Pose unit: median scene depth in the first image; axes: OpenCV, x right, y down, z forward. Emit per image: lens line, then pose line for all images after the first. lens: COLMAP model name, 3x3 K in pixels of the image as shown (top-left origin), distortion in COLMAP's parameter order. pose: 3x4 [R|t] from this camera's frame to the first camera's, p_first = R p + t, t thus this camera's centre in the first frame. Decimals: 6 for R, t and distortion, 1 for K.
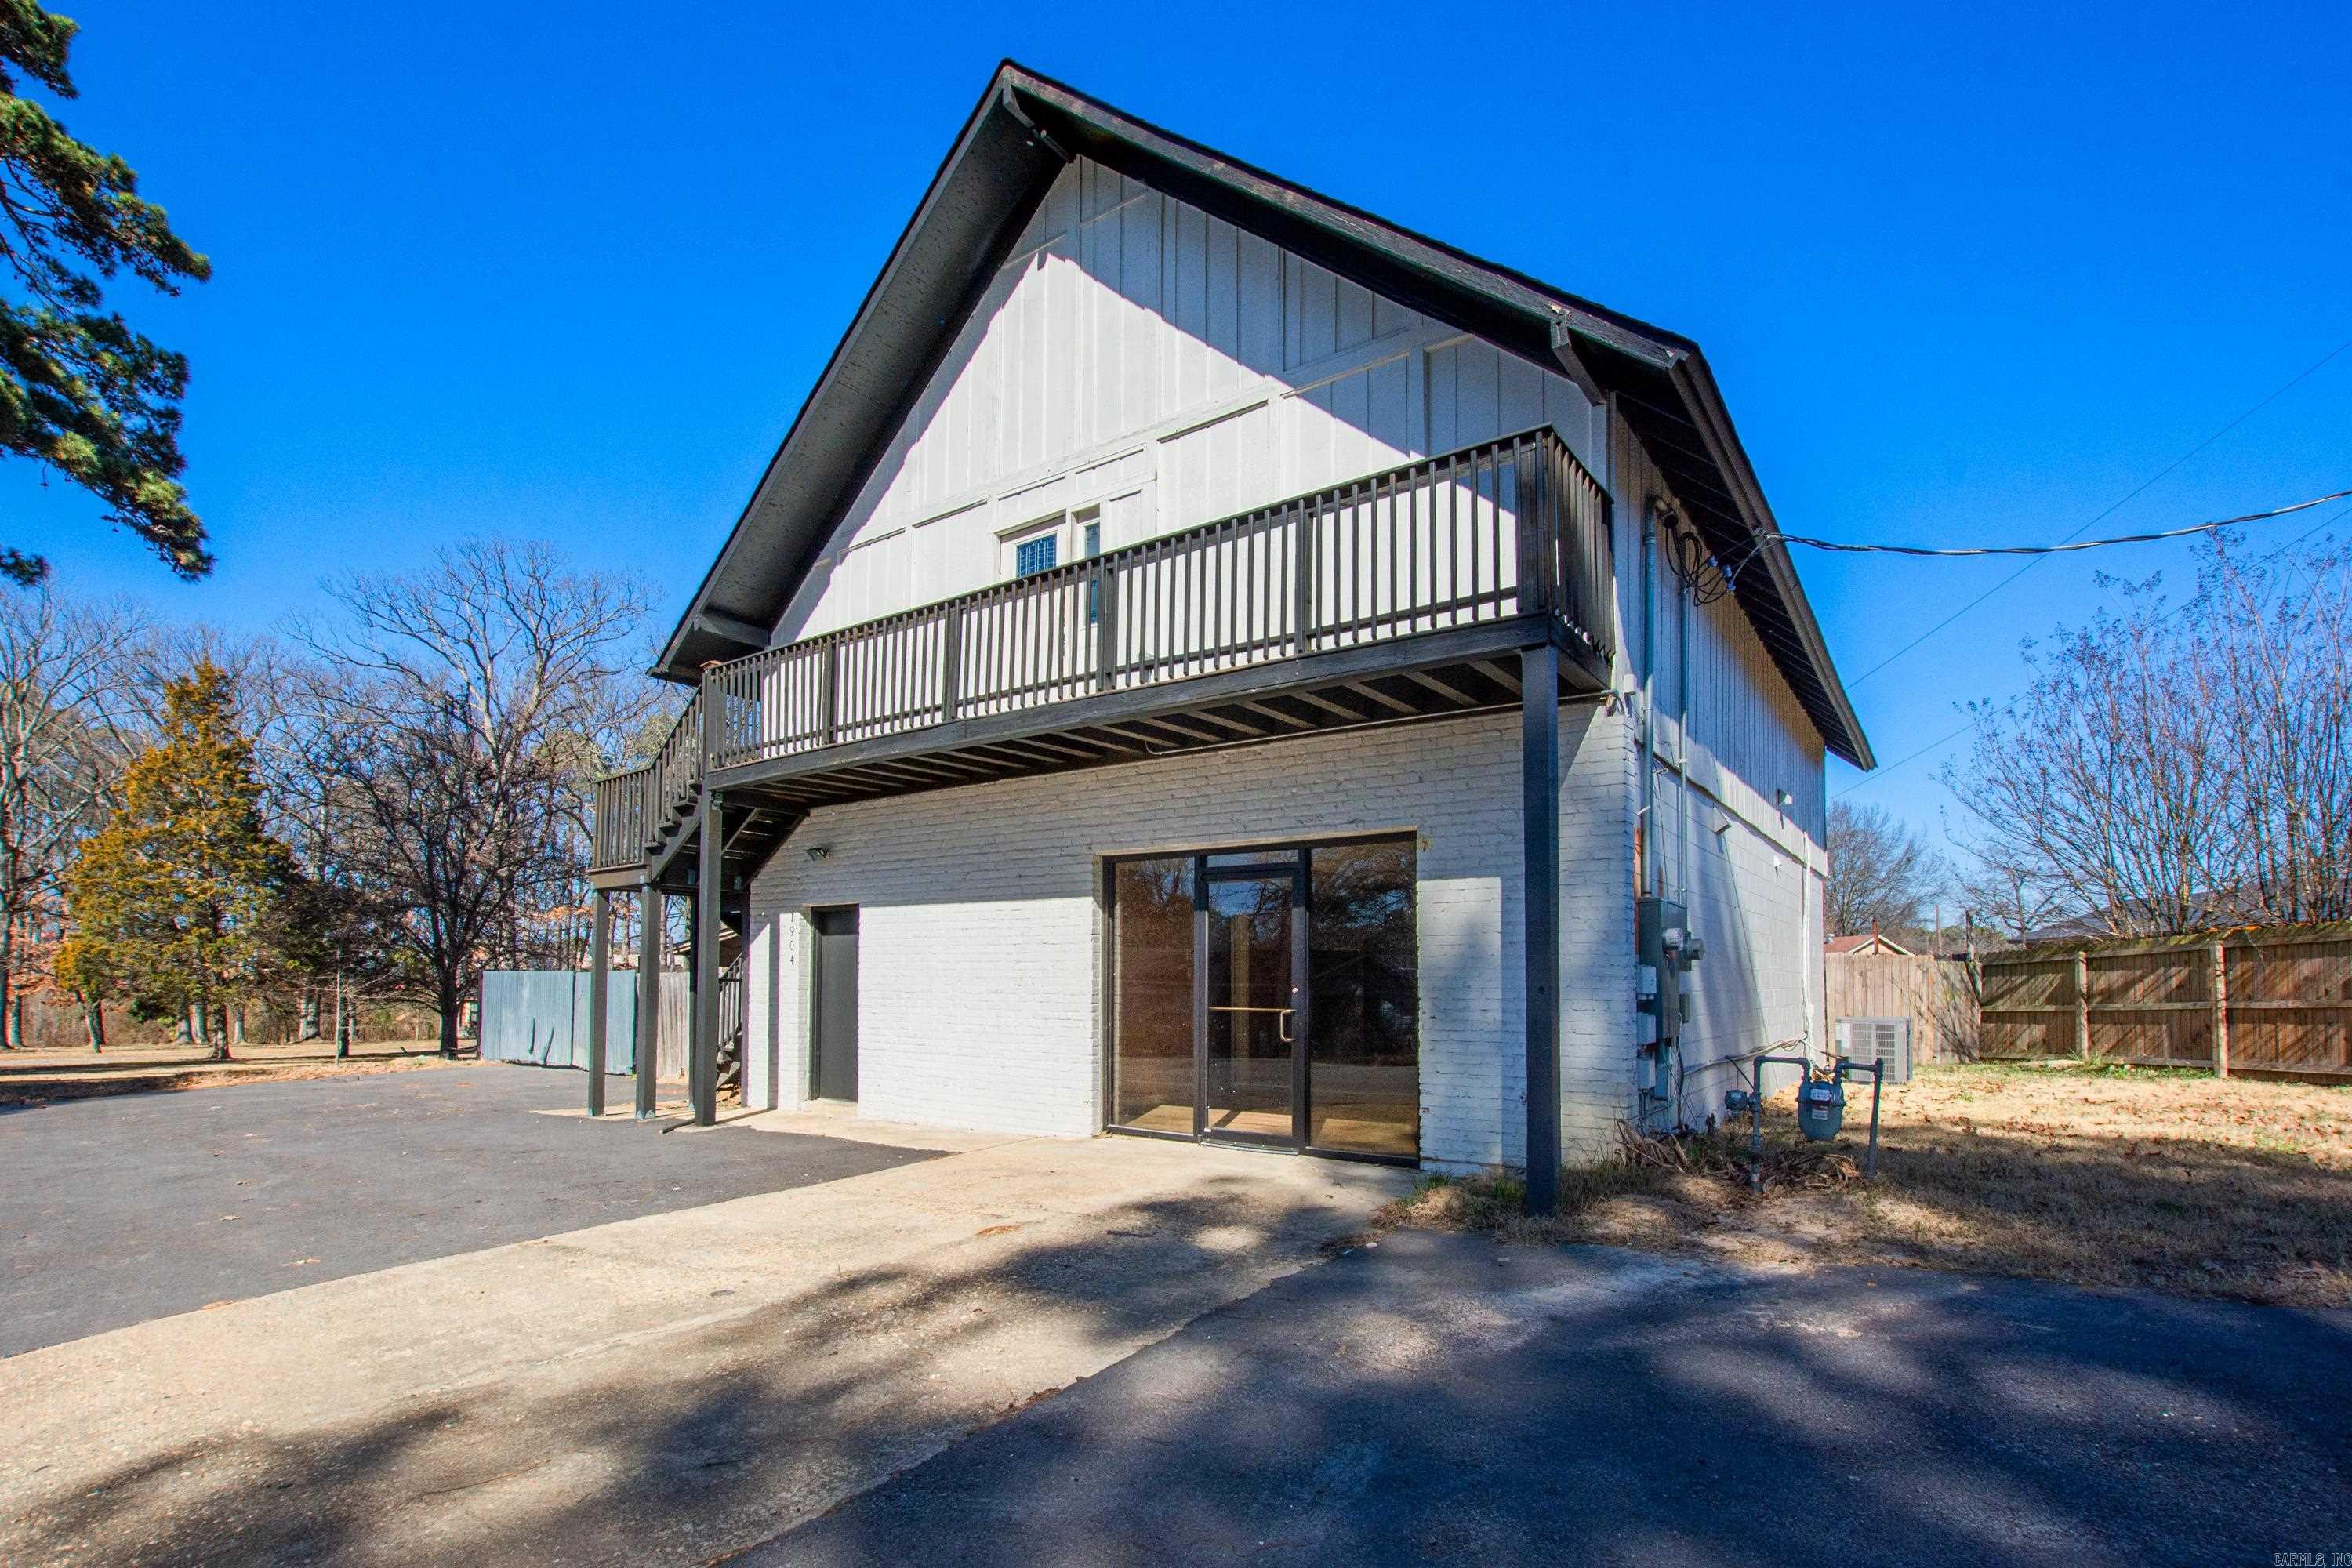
lens RADIAL K [[1106.5, 0, 1200.4], [0, 1106.5, 945.8], [0, 0, 1]] dist [-0.039936, 0.006467]
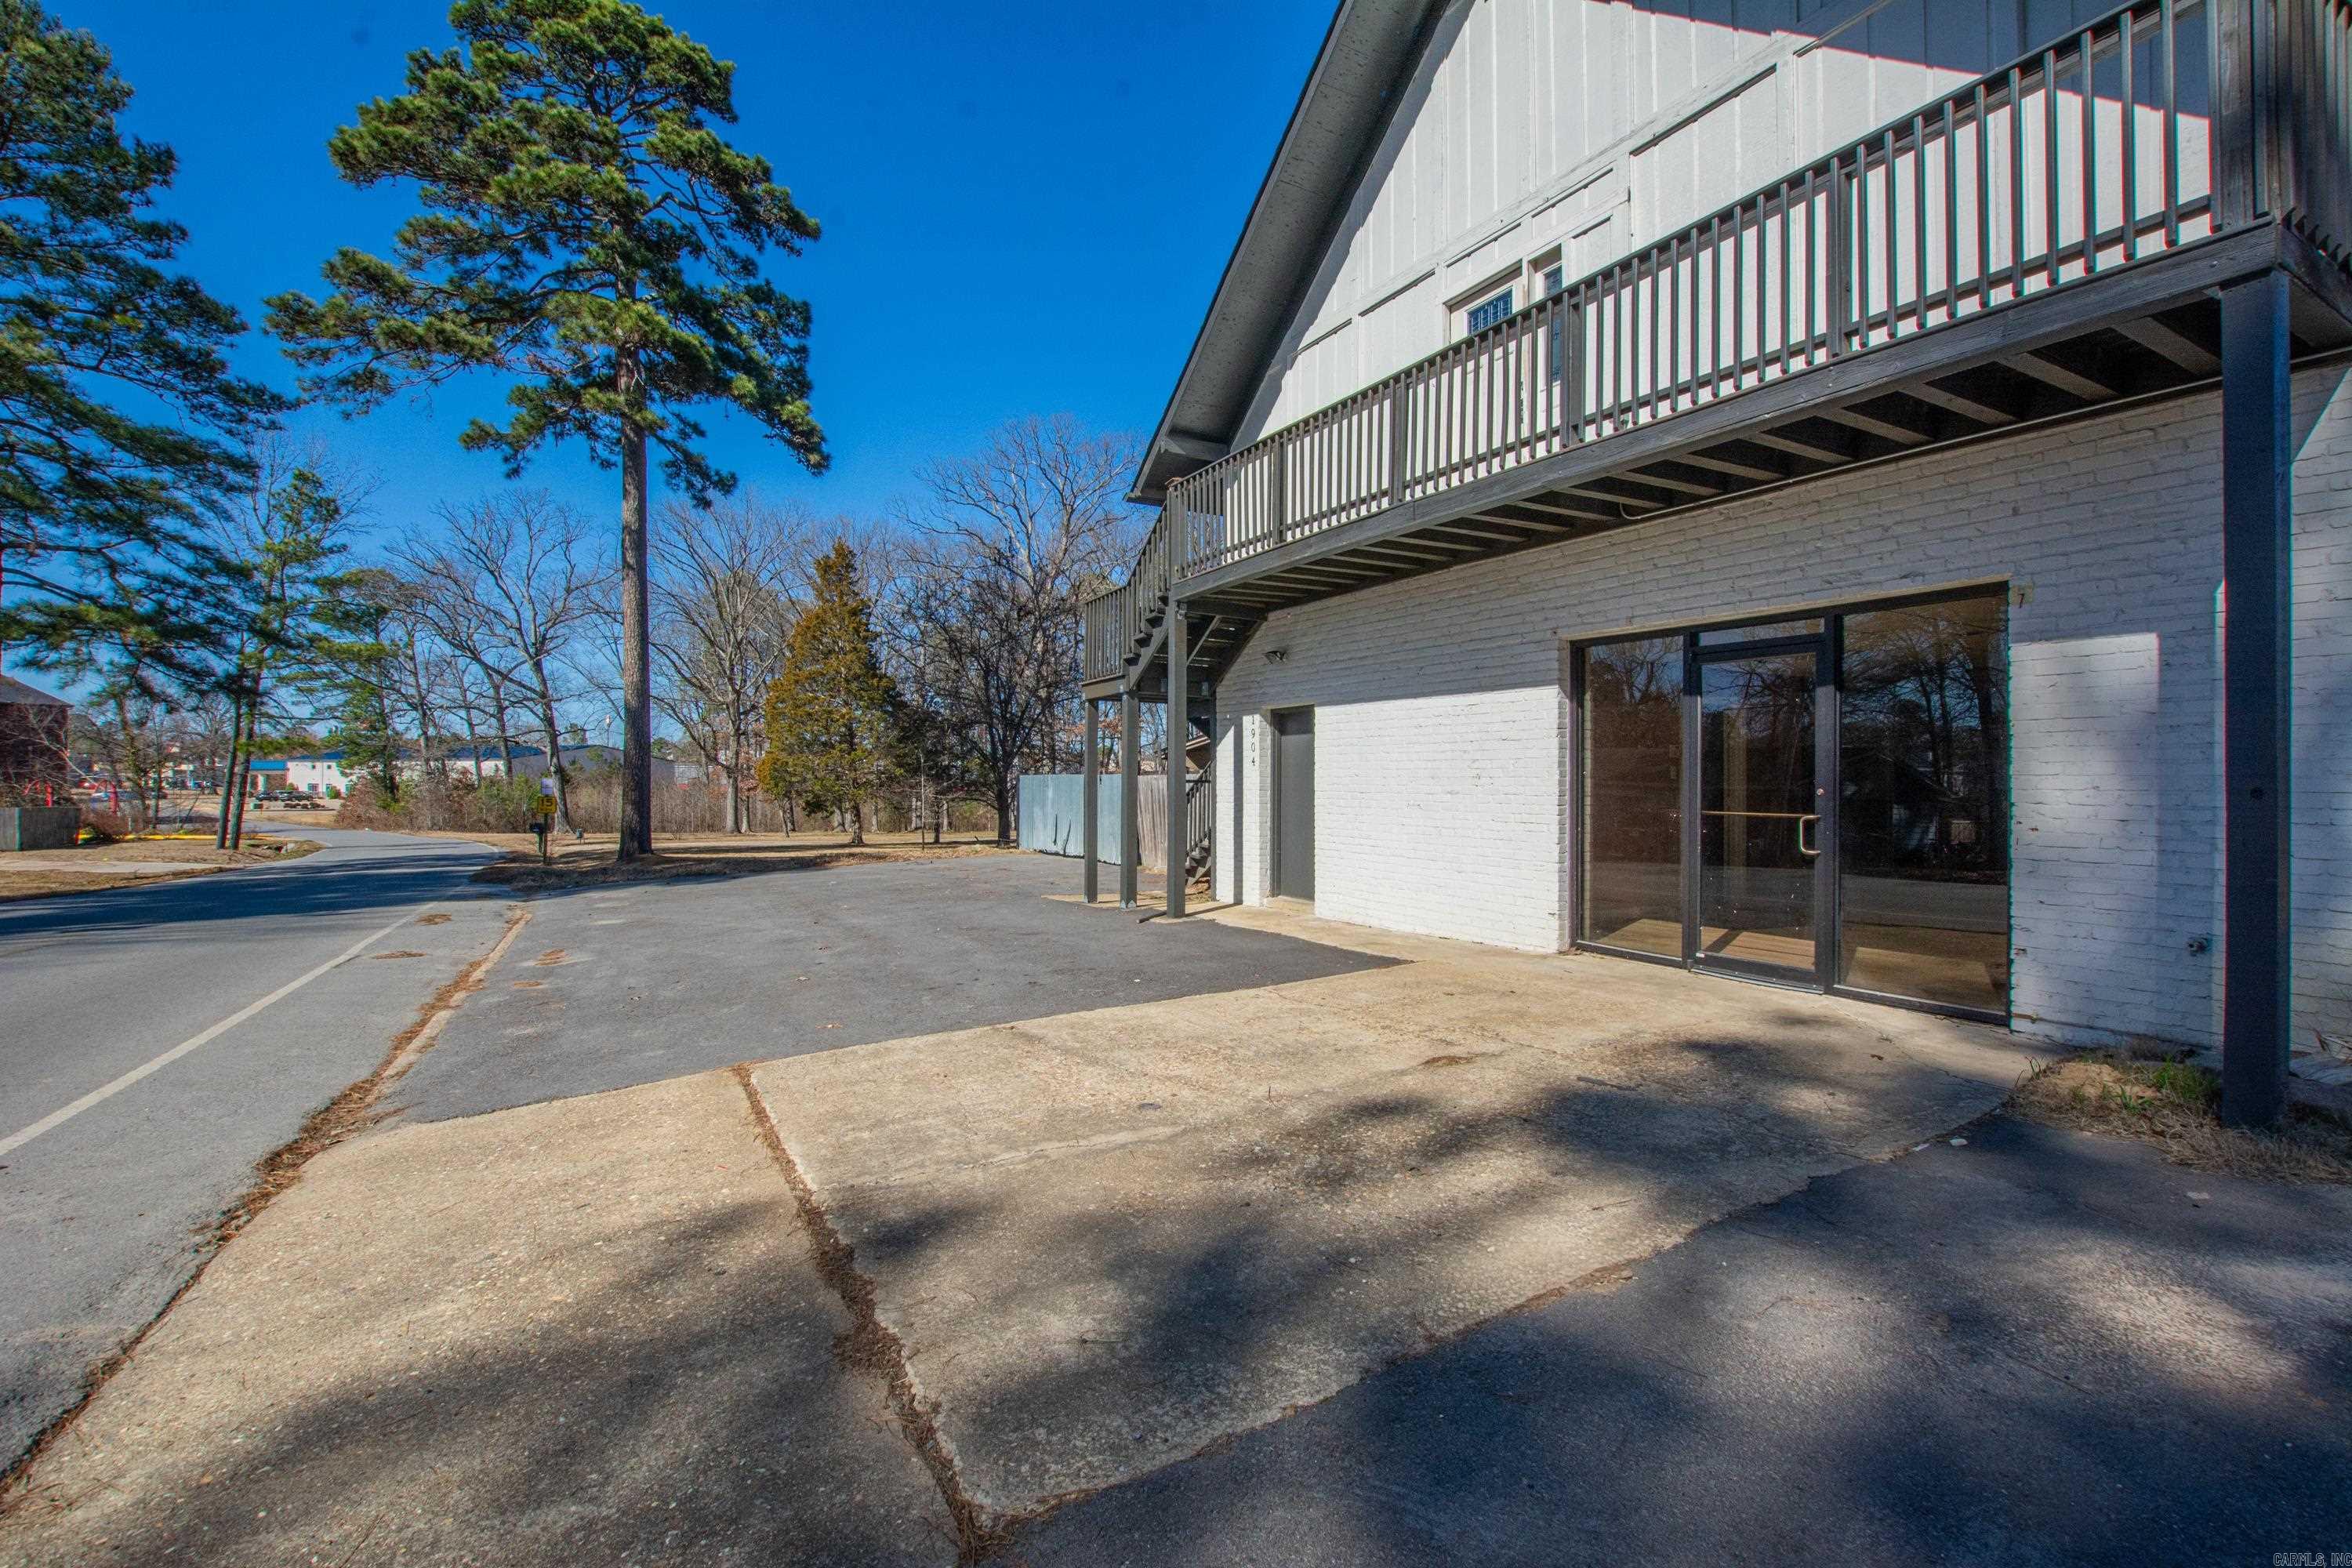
lens RADIAL K [[1040.9, 0, 1181.6], [0, 1040.9, 782.5], [0, 0, 1]] dist [-0.038144, 0.007648]
pose [[0.902041, -0.001283, -0.431647, -0.010193], [0.014867, 0.999495, 0.028098, 0.004763], [0.431393, -0.031763, 0.901605, 0.100829]]
